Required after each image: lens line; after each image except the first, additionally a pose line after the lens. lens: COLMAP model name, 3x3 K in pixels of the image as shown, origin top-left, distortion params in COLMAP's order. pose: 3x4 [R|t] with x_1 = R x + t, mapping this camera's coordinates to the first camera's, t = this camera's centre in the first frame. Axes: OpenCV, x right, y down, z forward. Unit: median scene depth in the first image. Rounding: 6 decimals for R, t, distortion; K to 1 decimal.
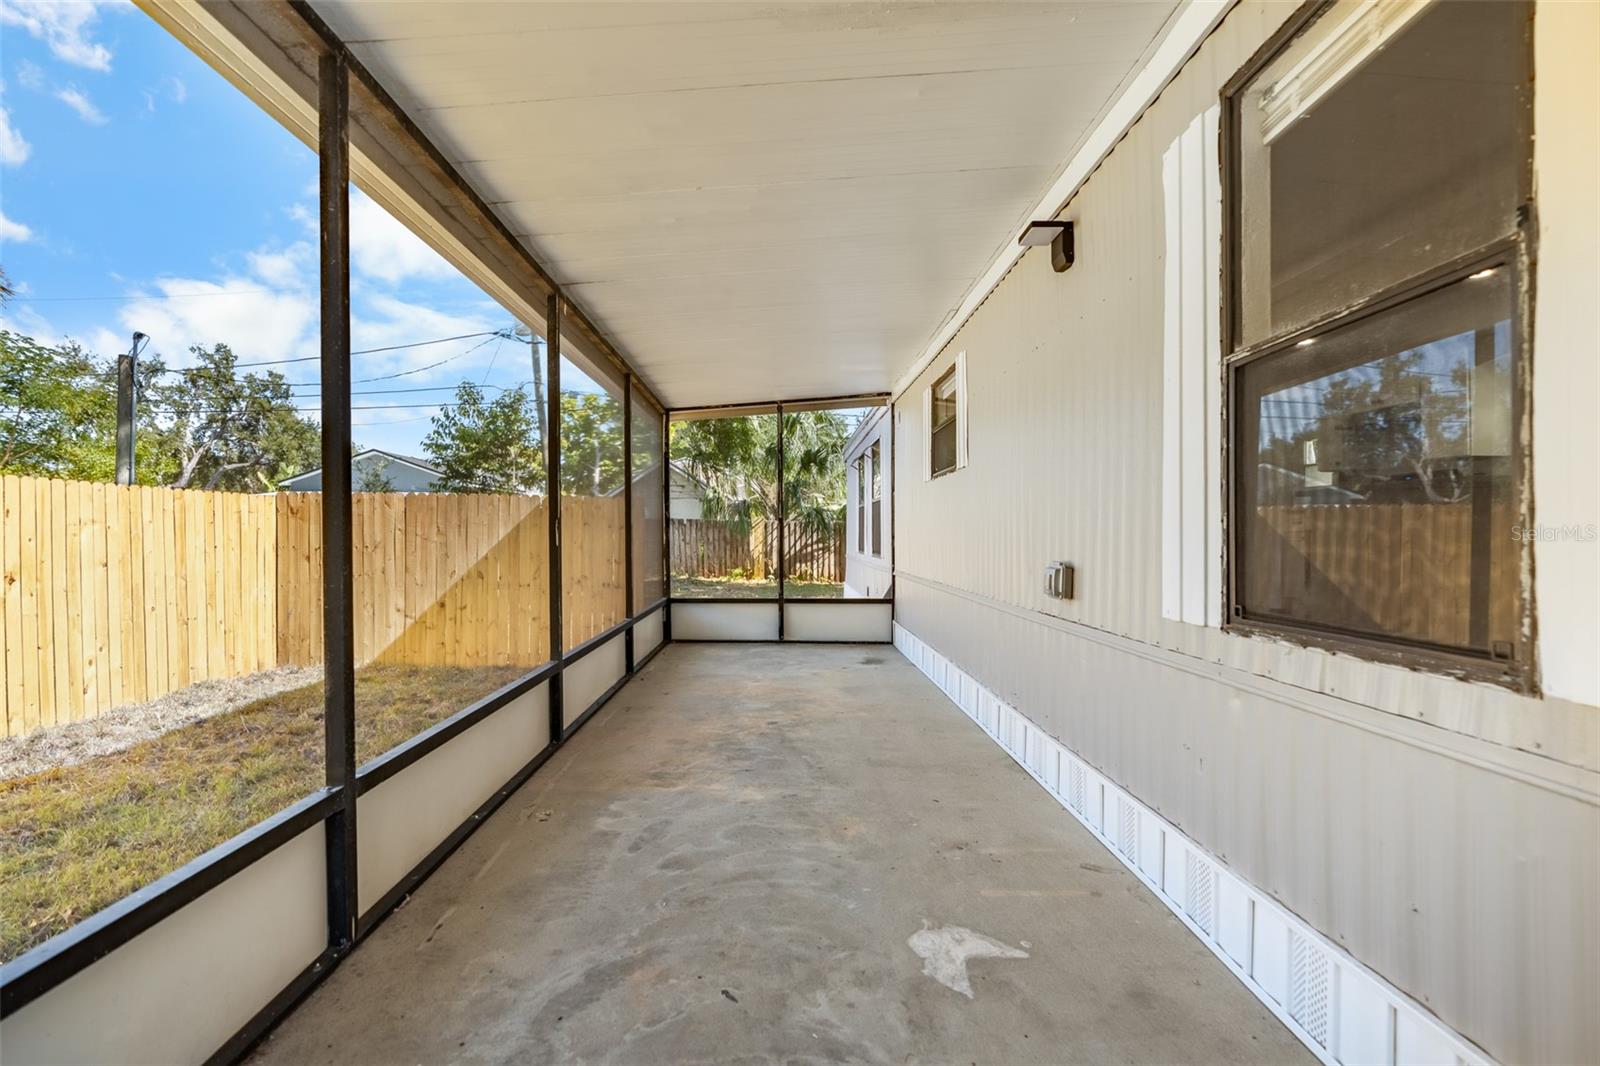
lens RADIAL K [[712.0, 0, 800.0], [0, 712.0, 533.0], [0, 0, 1]] dist [-0.001059, -0.000136]
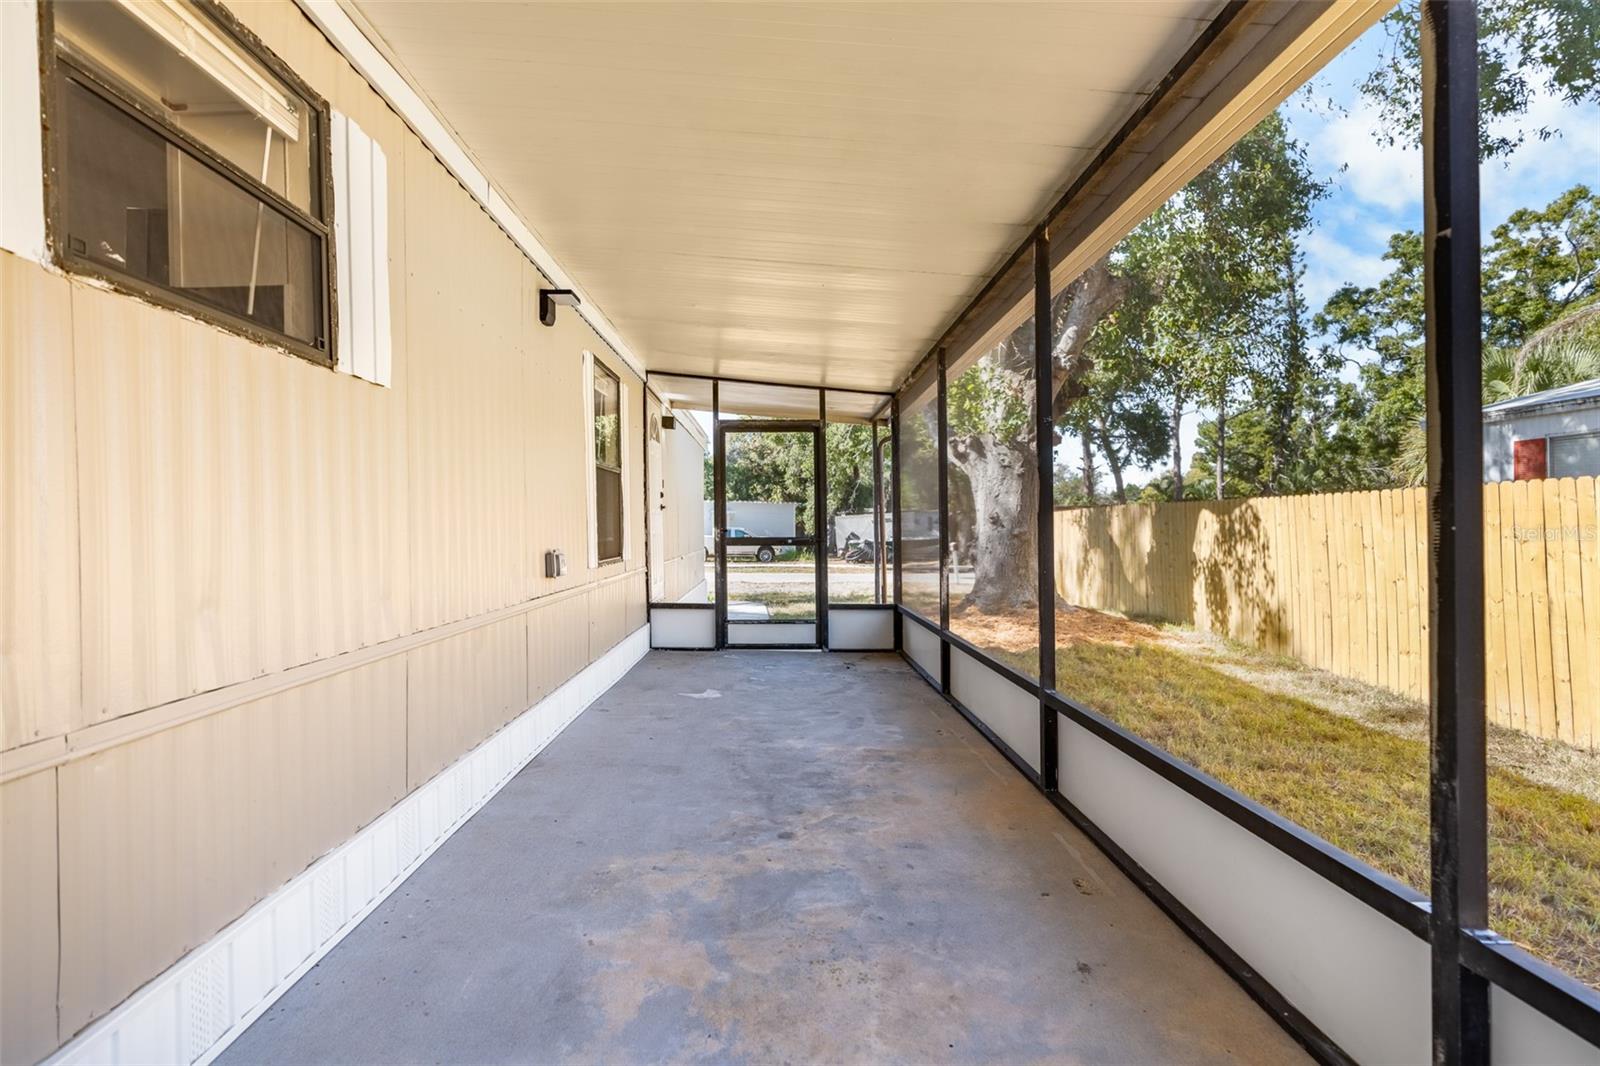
lens RADIAL K [[712.0, 0, 800.0], [0, 712.0, 533.0], [0, 0, 1]] dist [-0.001059, -0.000136]
pose [[-0.999931, -0.009332, -0.007105, -0.051713], [-0.009358, 0.999950, 0.003583, 0.001514], [0.007071, 0.003649, -0.999968, 1.885722]]
